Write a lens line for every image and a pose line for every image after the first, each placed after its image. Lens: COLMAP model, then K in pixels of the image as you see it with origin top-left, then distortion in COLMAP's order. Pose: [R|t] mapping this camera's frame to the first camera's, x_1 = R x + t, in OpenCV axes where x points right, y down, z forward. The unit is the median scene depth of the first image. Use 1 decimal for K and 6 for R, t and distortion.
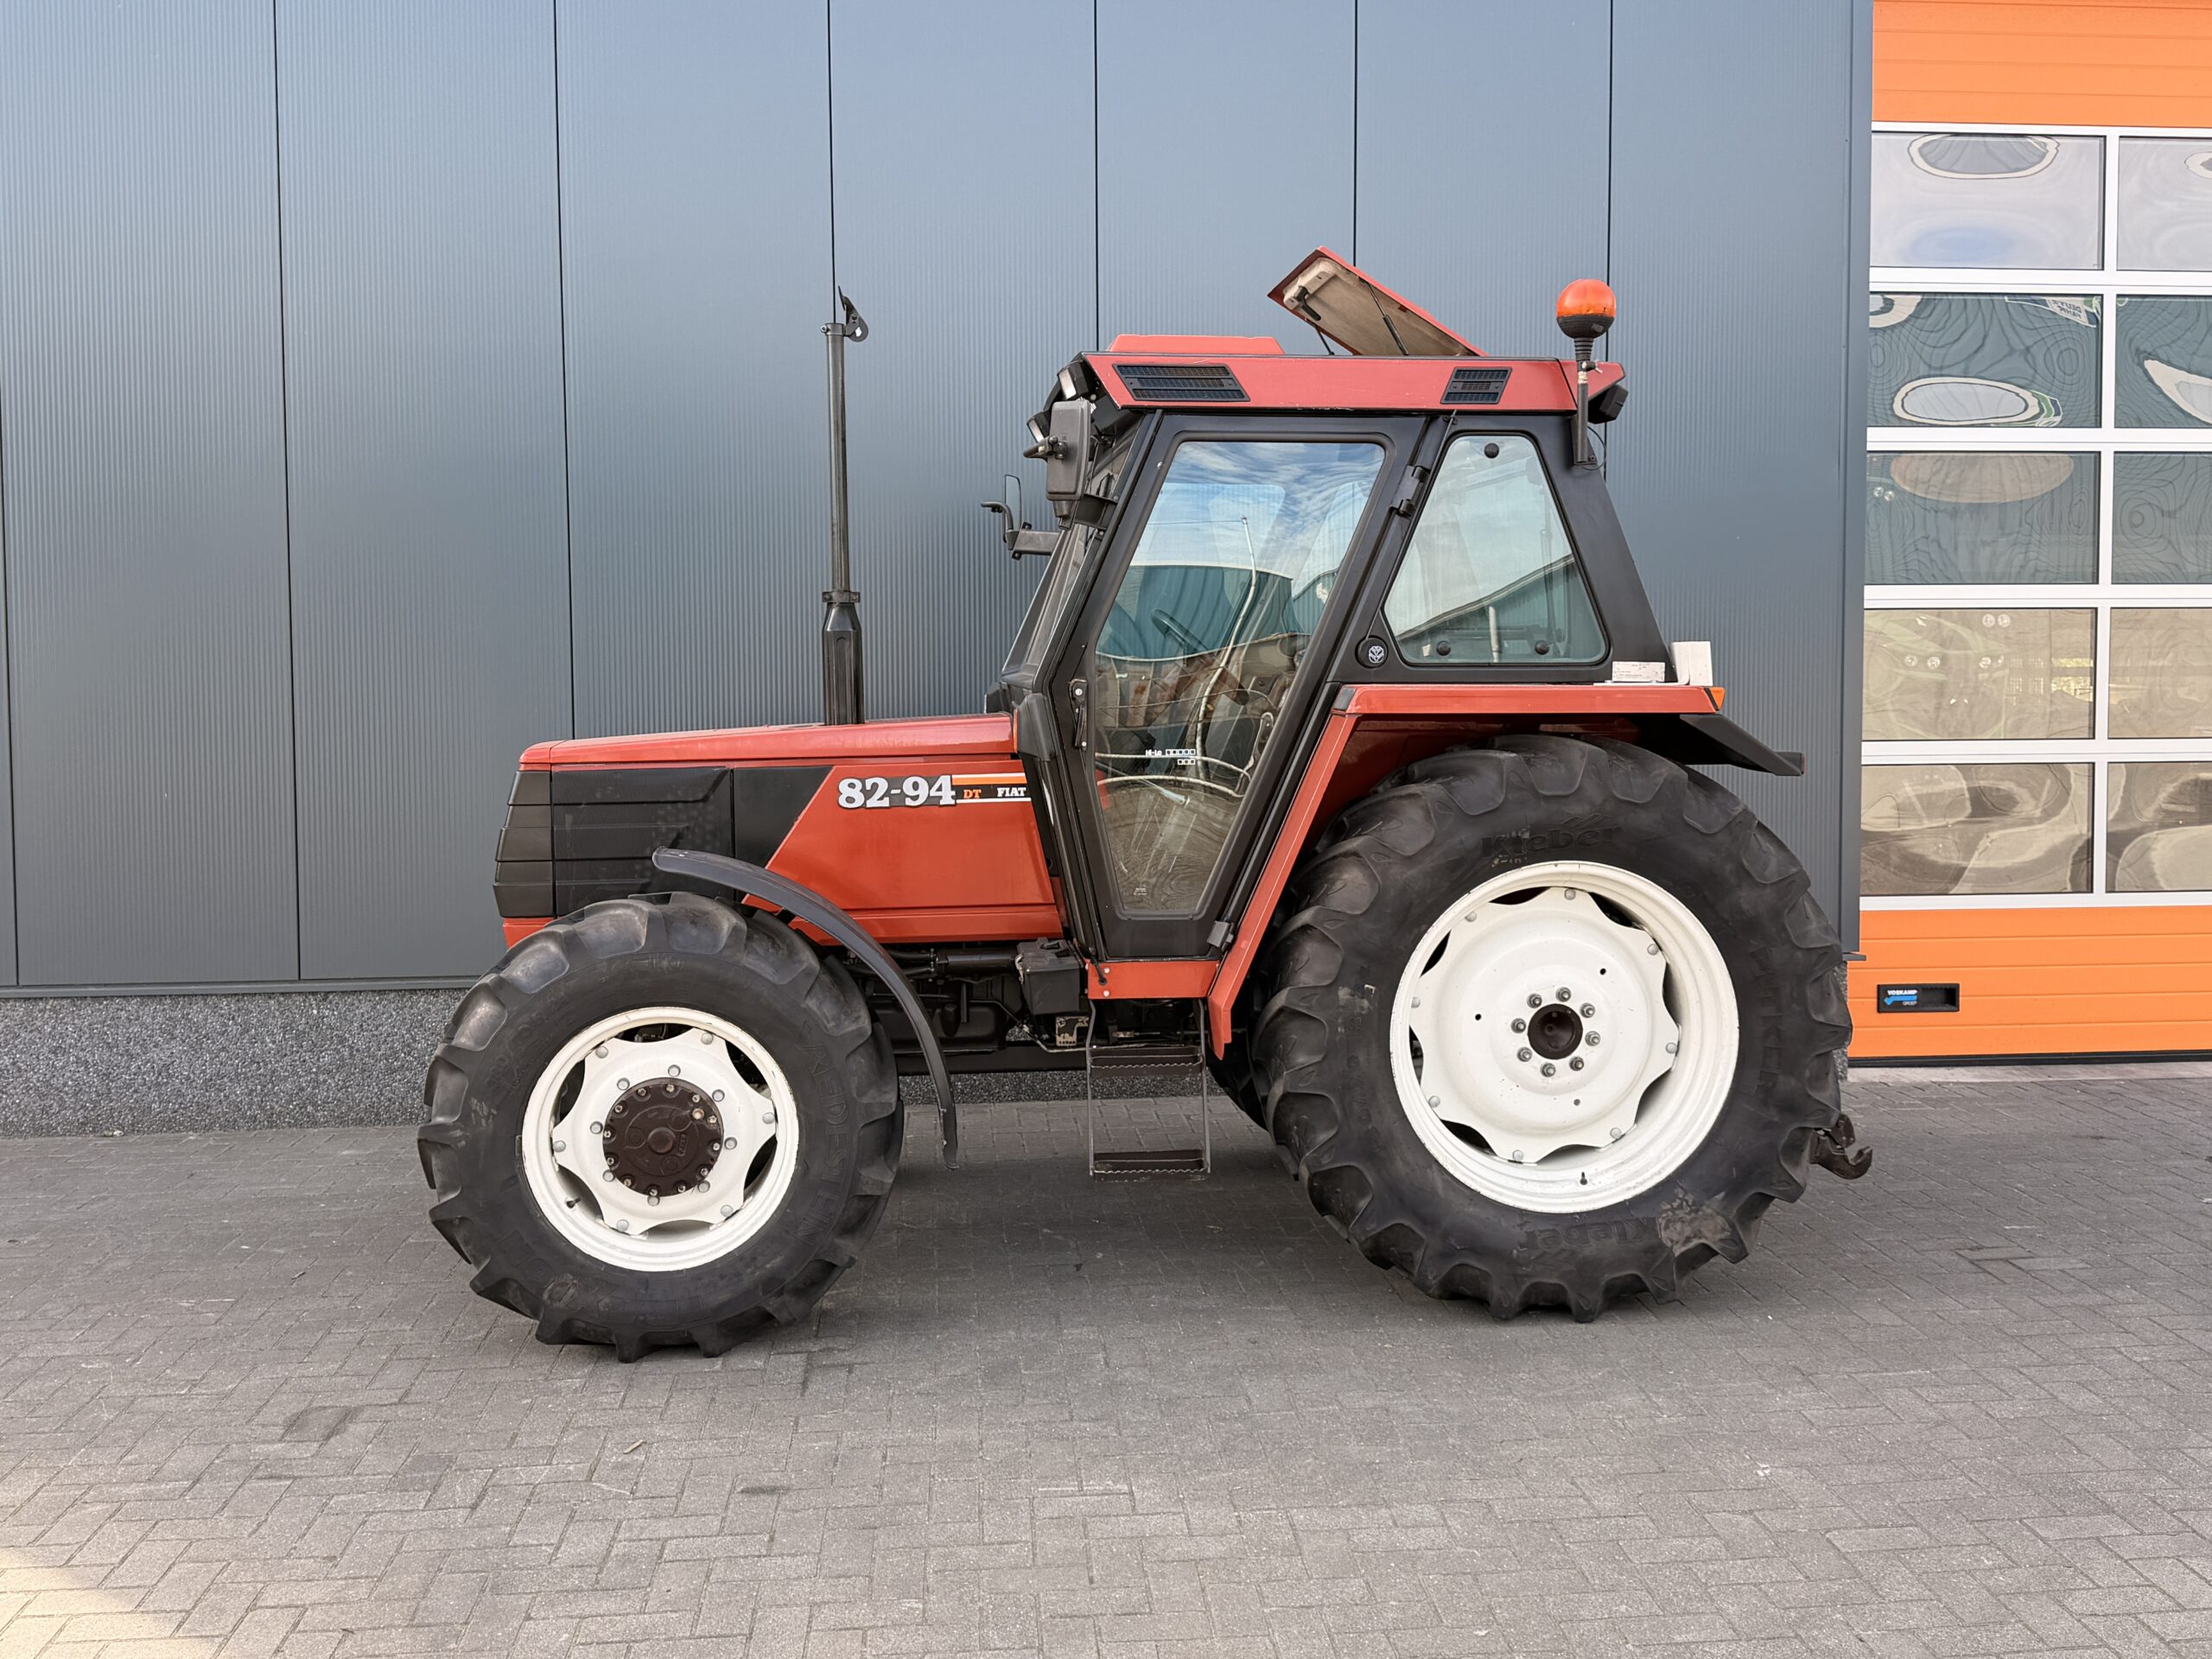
lens RADIAL K [[2090.9, 0, 1115.8], [0, 2090.9, 825.0], [0, 0, 1]] dist [0.107994, -0.195673]
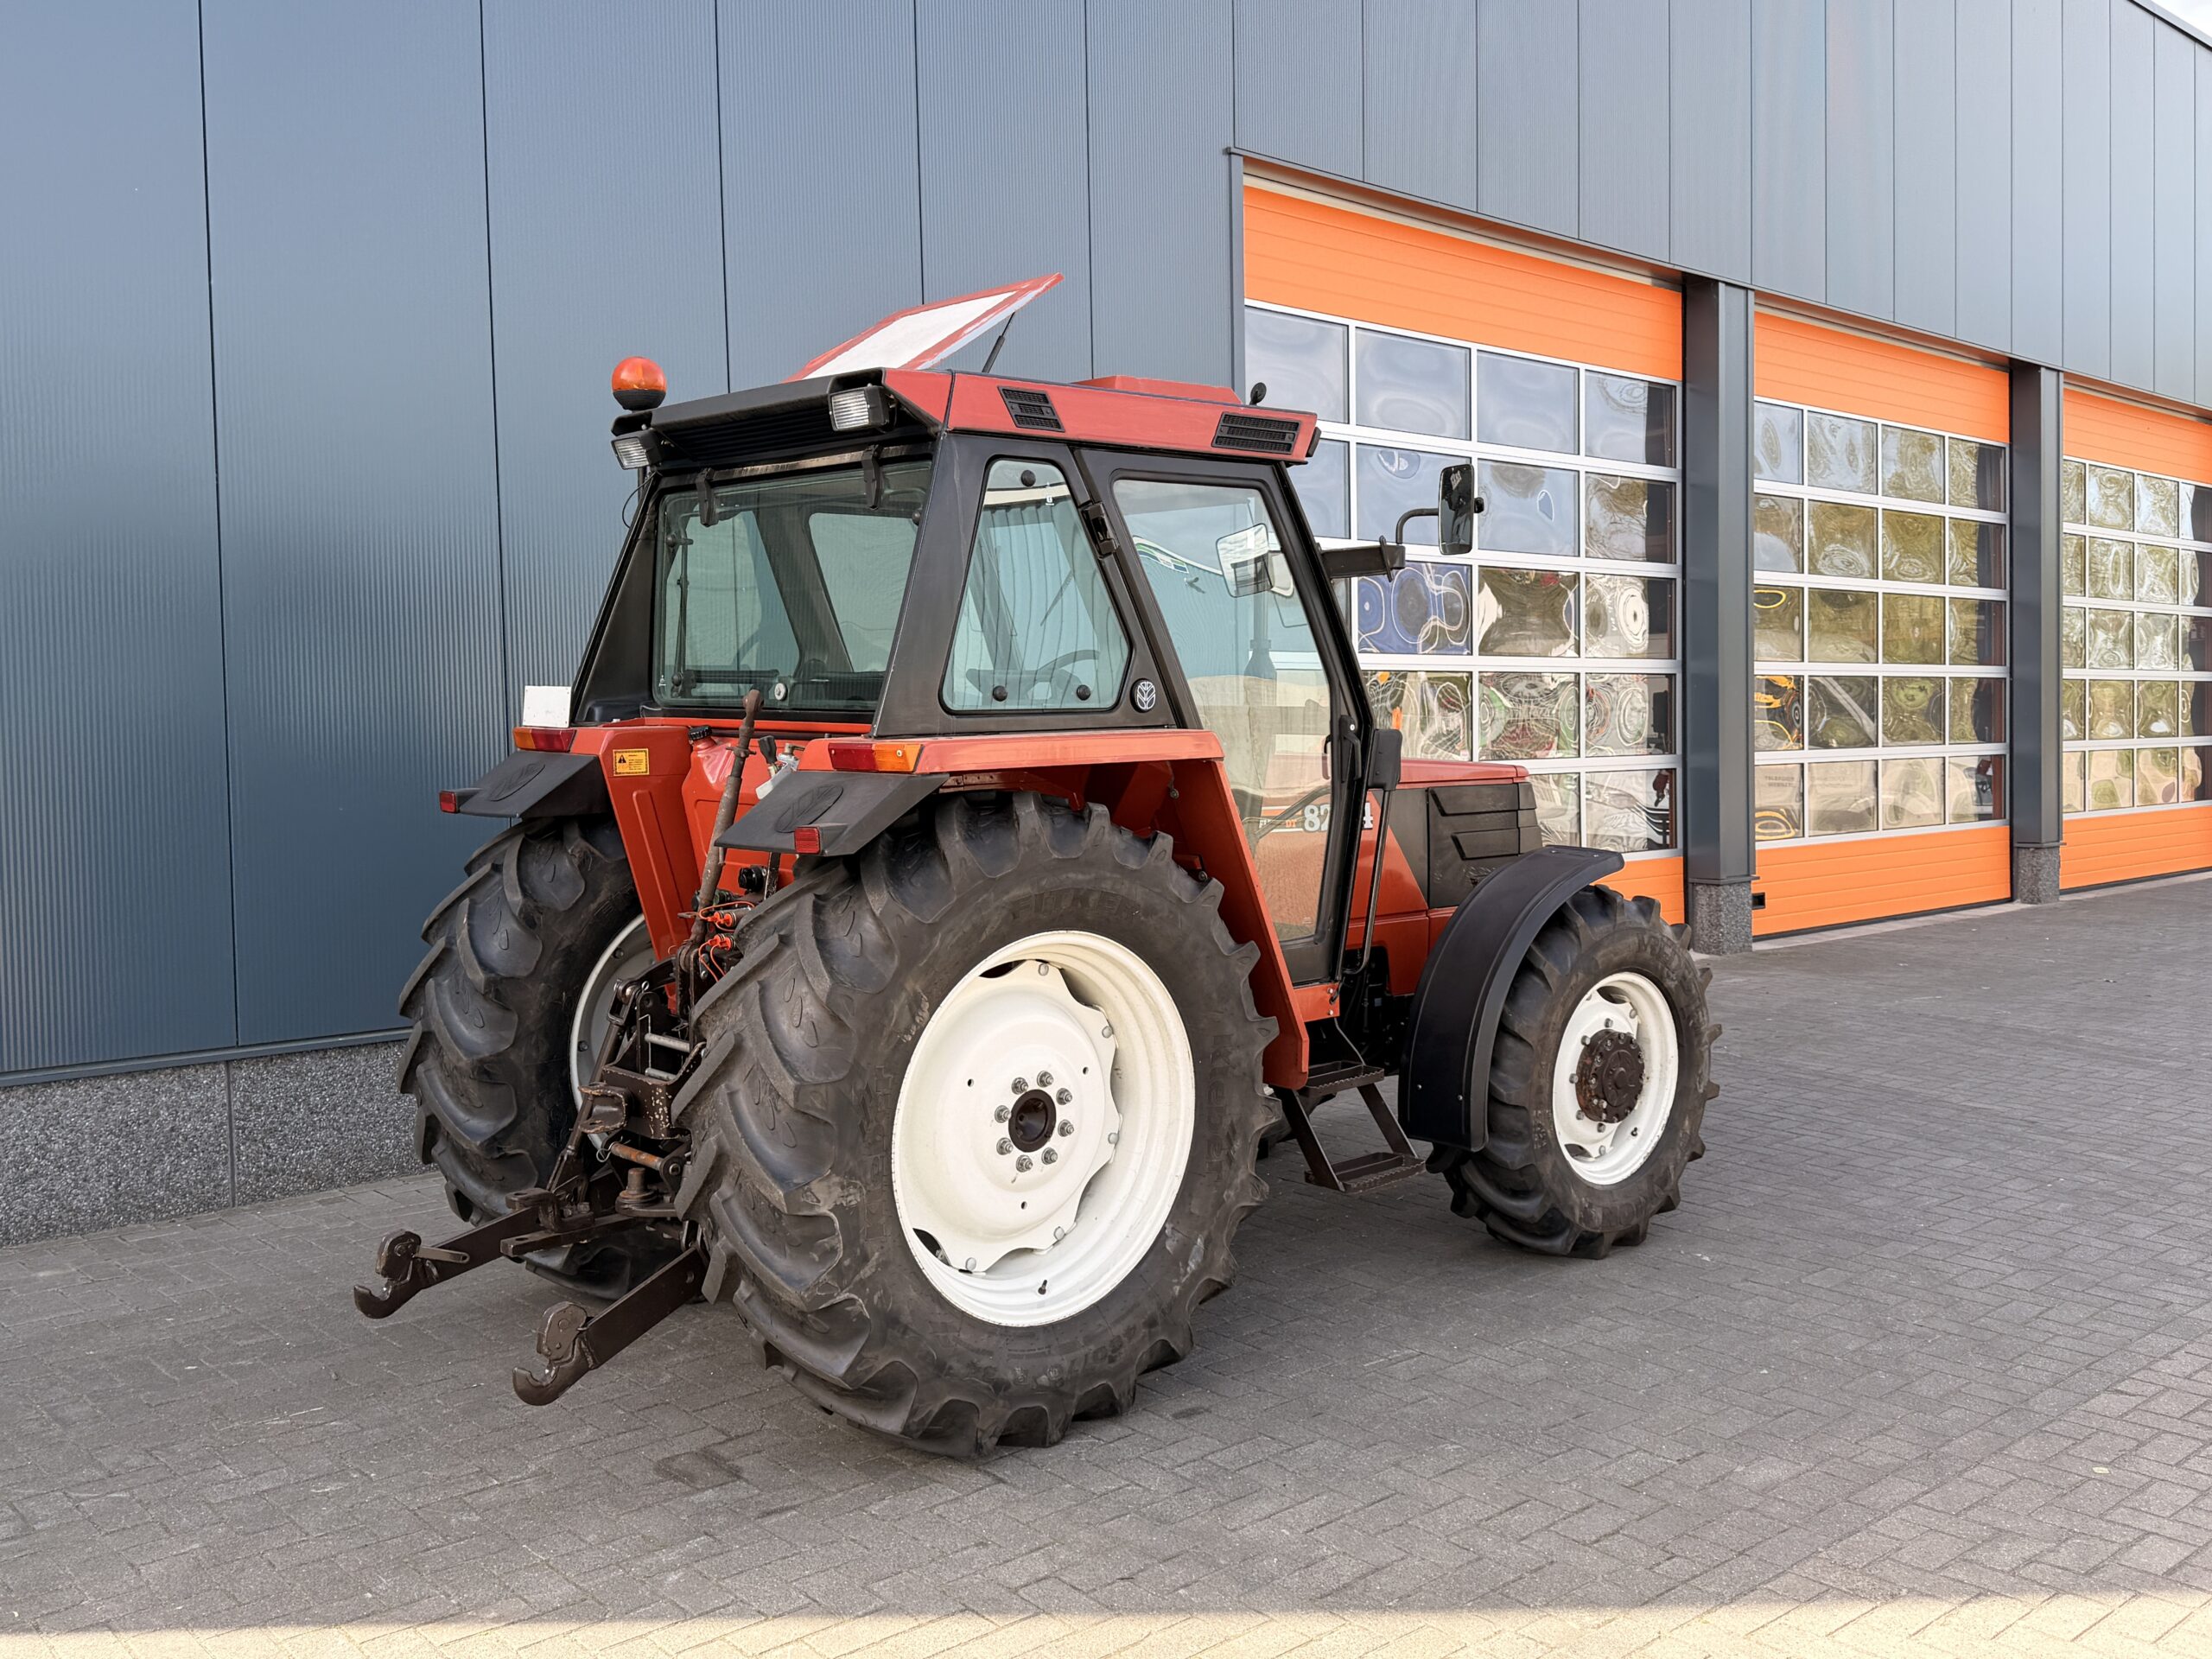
lens RADIAL K [[1982.0, 0, 1115.4], [0, 1982.0, 817.9], [0, 0, 1]] dist [0.139730, -0.270822]
pose [[0.794906, -0.031308, 0.605924, -0.726262], [0.047846, 0.998792, -0.011160, 0.000488], [-0.604843, 0.037862, 0.795444, 0.121406]]
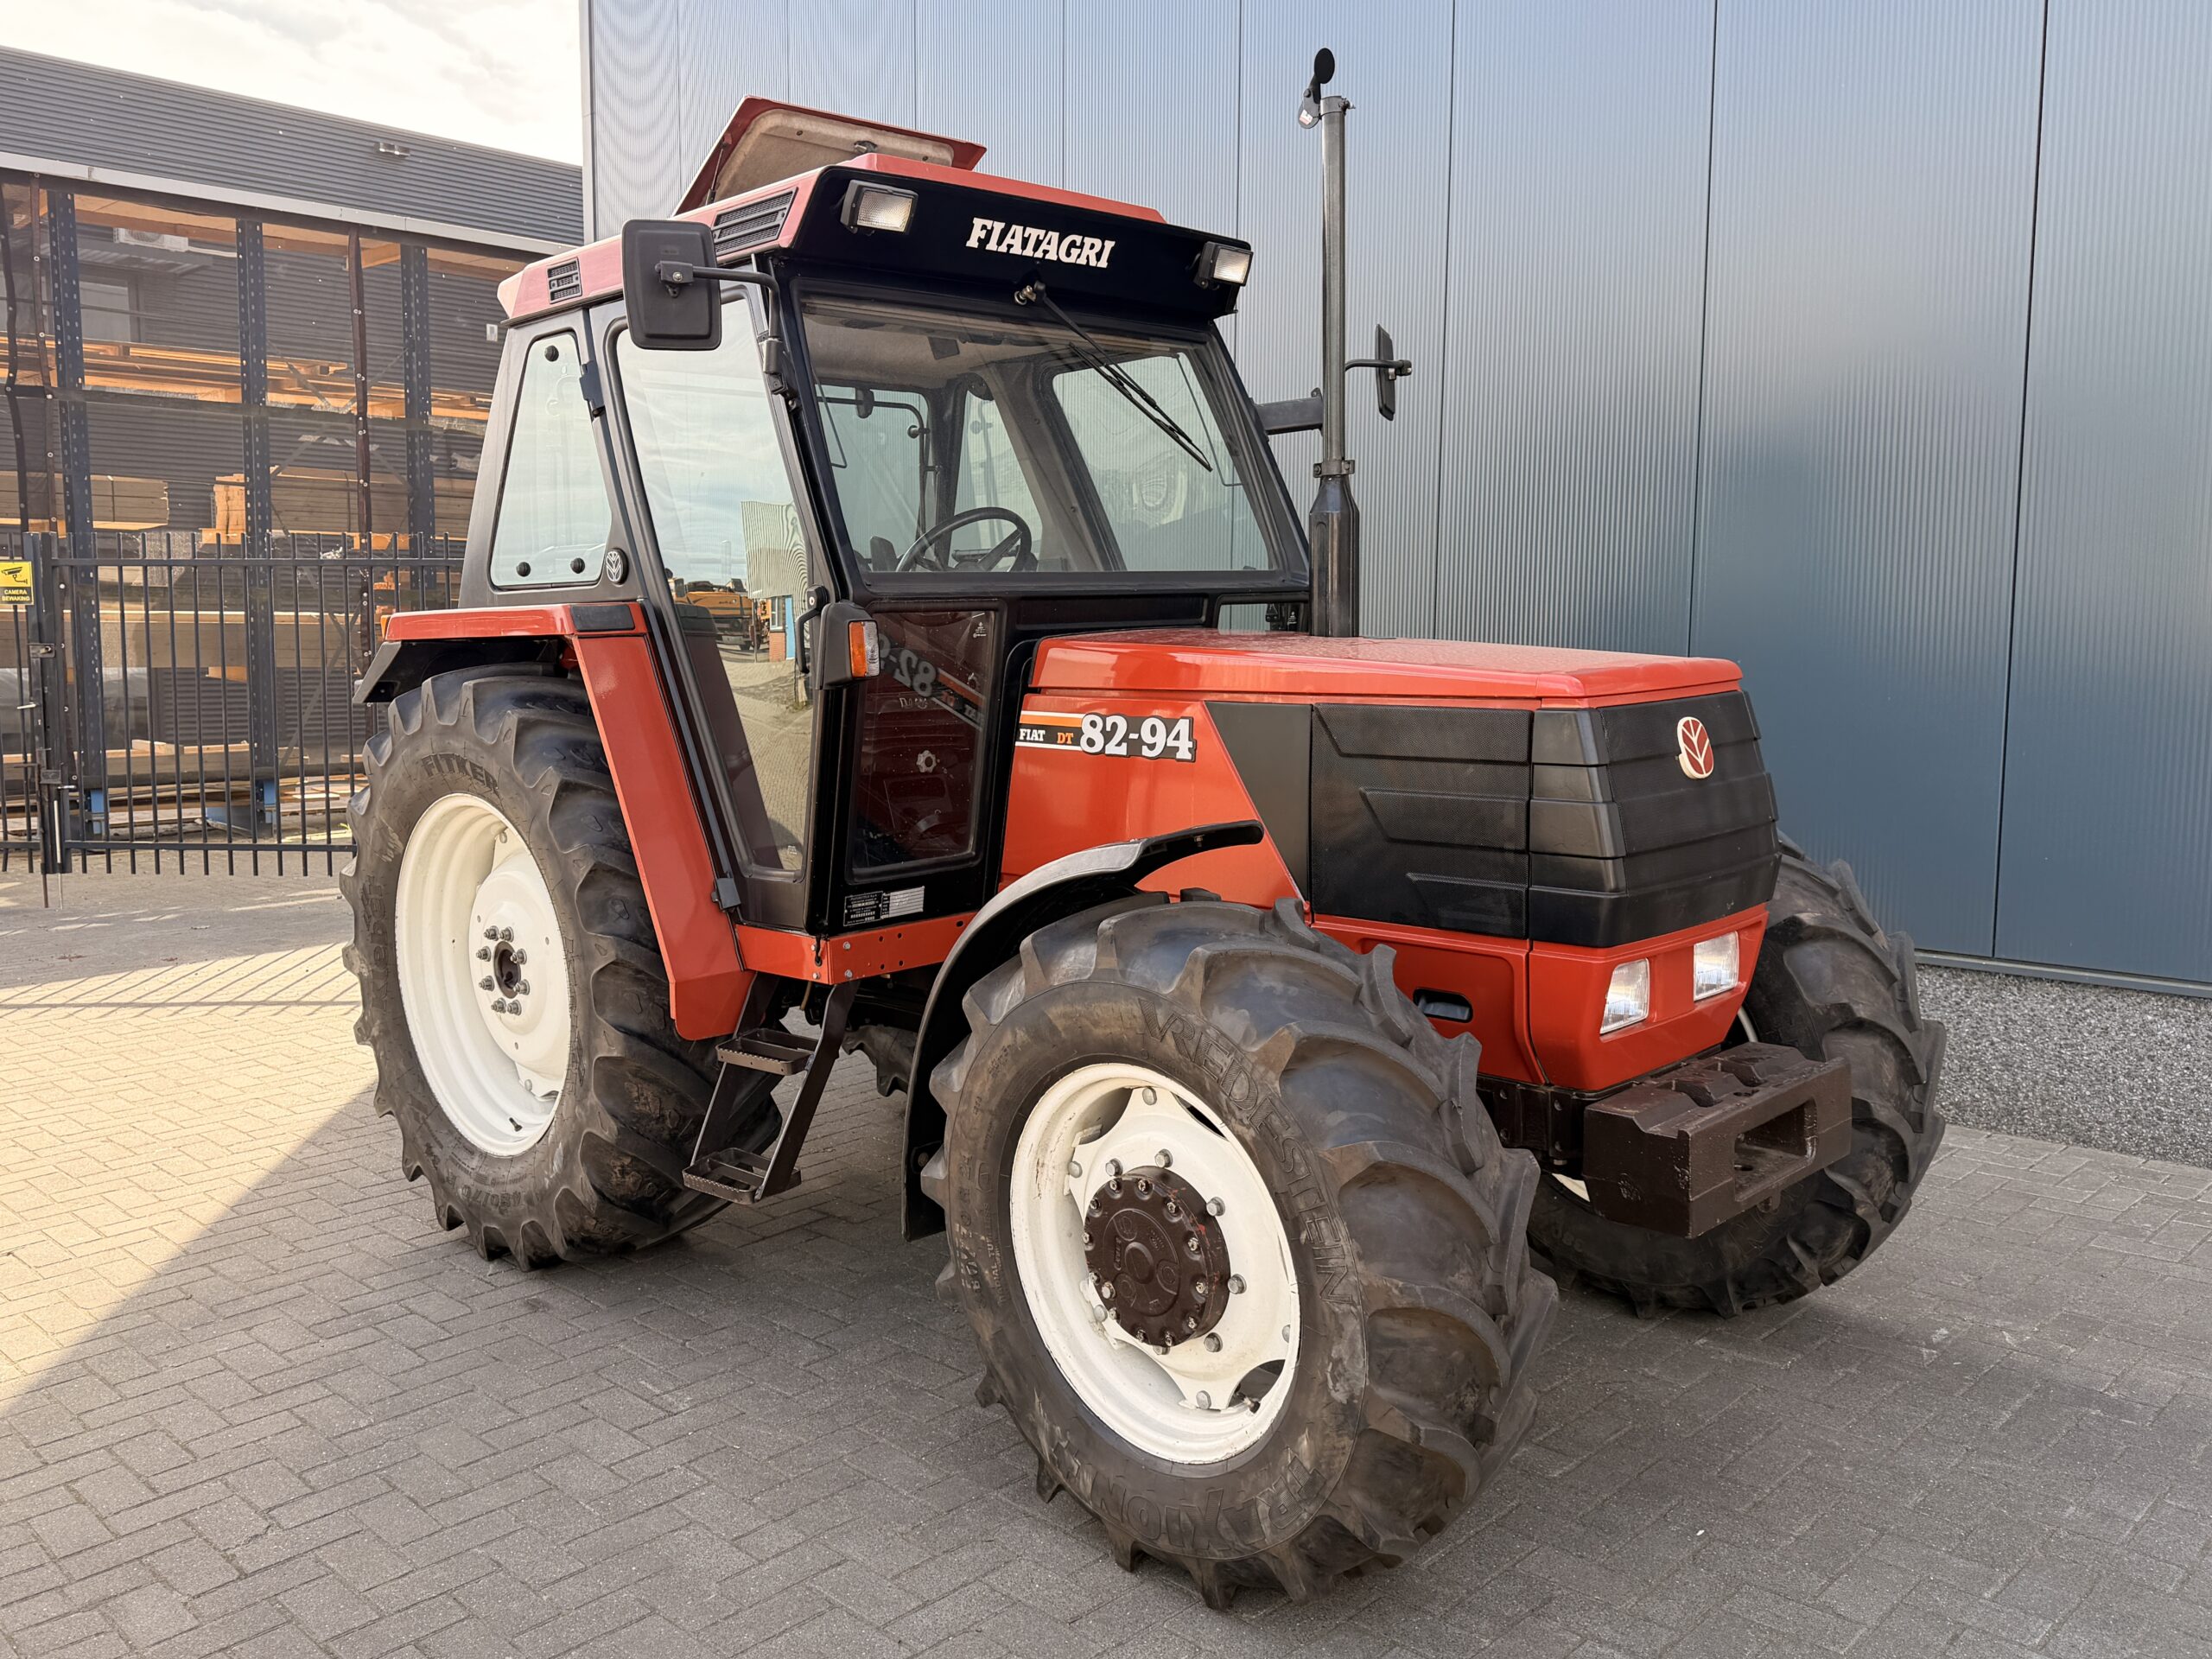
lens RADIAL K [[1801.8, 0, 1113.7], [0, 1801.8, 831.0], [0, 0, 1]] dist [0.047415, -0.066809]
pose [[0.649893, 0.086269, -0.755114, 0.636488], [-0.054430, 0.996269, 0.066974, -0.016824], [0.758074, -0.002425, 0.652164, 0.514140]]
